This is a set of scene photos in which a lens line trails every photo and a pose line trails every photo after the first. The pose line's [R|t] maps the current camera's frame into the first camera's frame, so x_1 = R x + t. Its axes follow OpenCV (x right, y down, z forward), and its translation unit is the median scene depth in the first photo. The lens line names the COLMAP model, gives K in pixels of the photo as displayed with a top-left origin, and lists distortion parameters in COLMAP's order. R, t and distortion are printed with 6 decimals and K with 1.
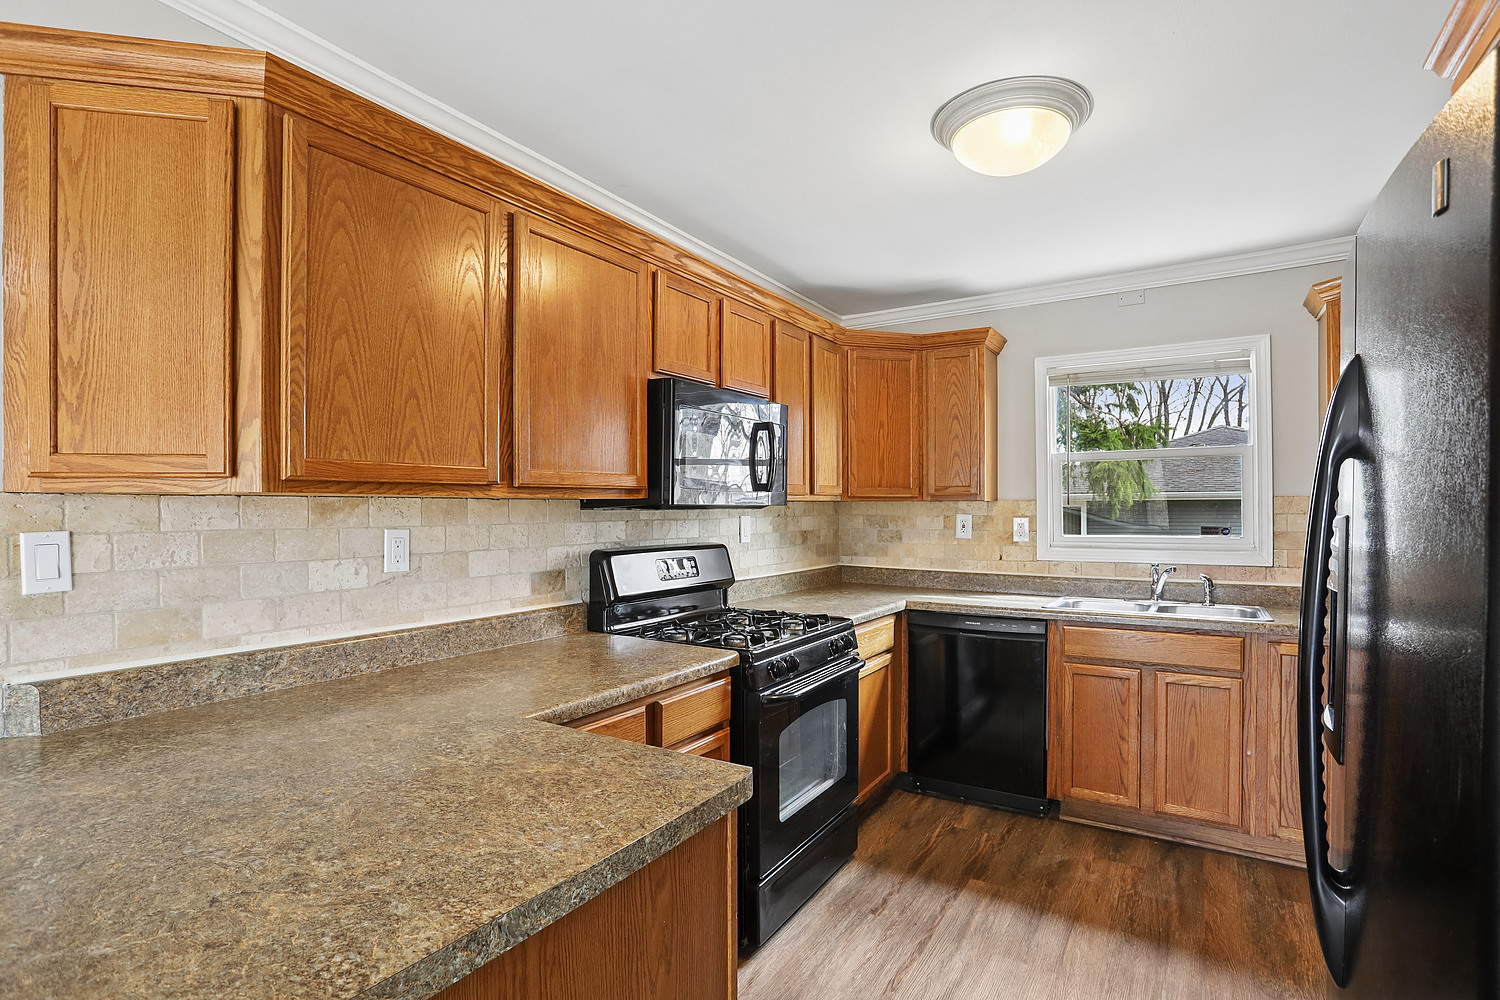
lens RADIAL K [[728.2, 0, 753.1], [0, 728.2, 499.6], [0, 0, 1]] dist [-0.001215, 0.001349]
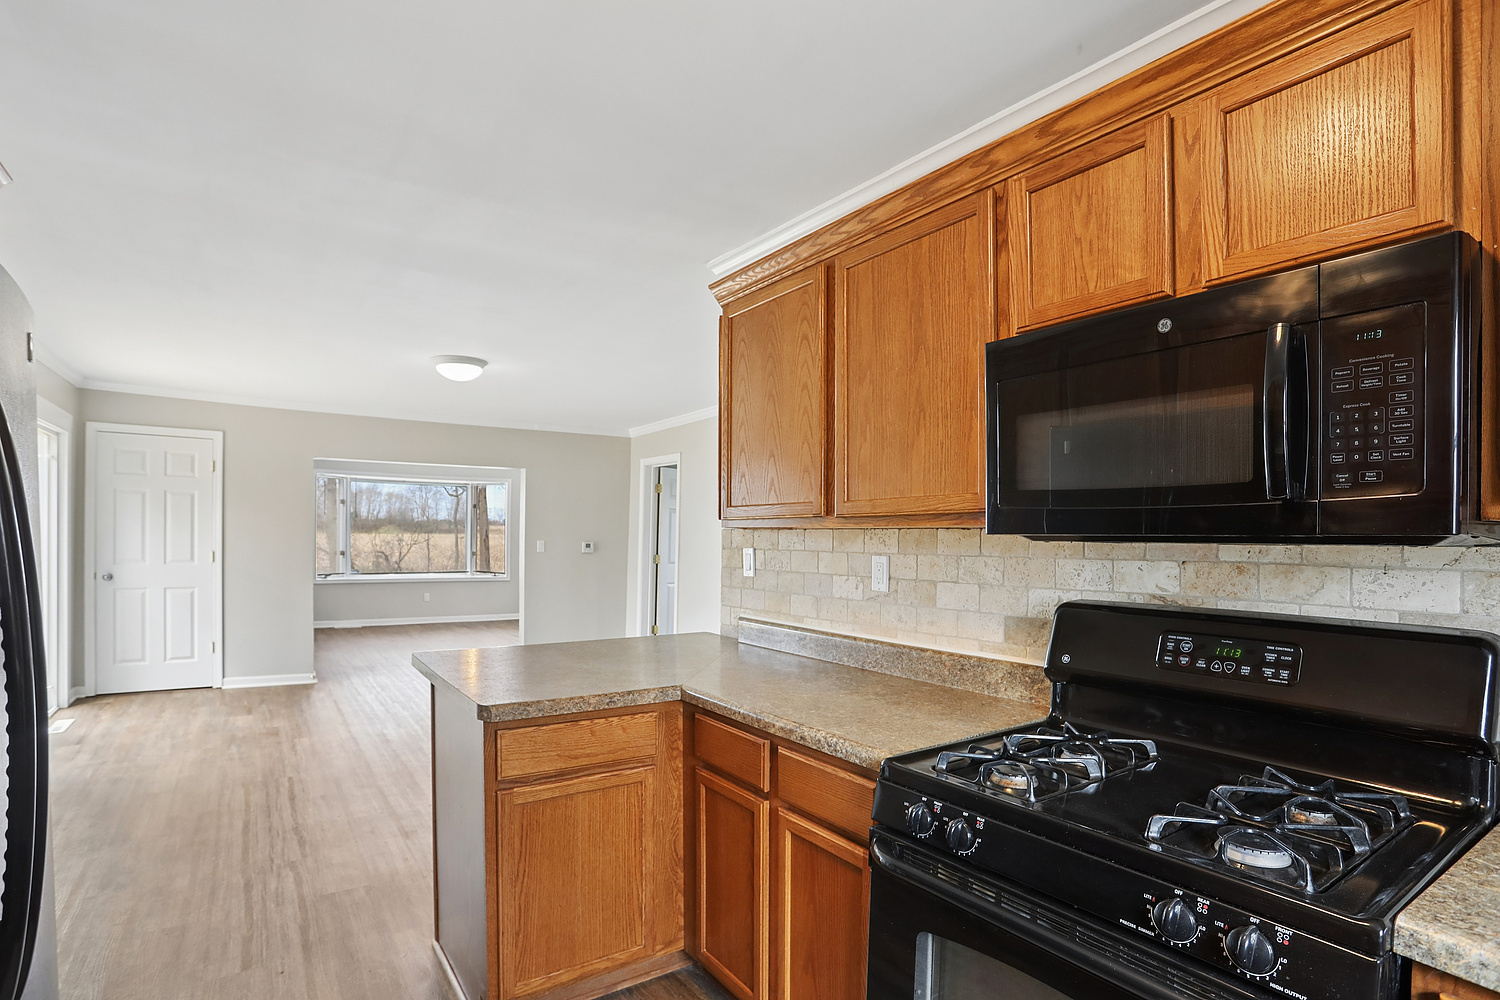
lens RADIAL K [[728.2, 0, 740.1], [0, 728.2, 545.2], [0, 0, 1]] dist [-0.001215, 0.001349]
pose [[-0.367807, 0.003908, -0.929894, 0.650616], [-0.002069, 0.999985, 0.005020, 0.016986], [0.929900, 0.003770, -0.367794, 1.135824]]
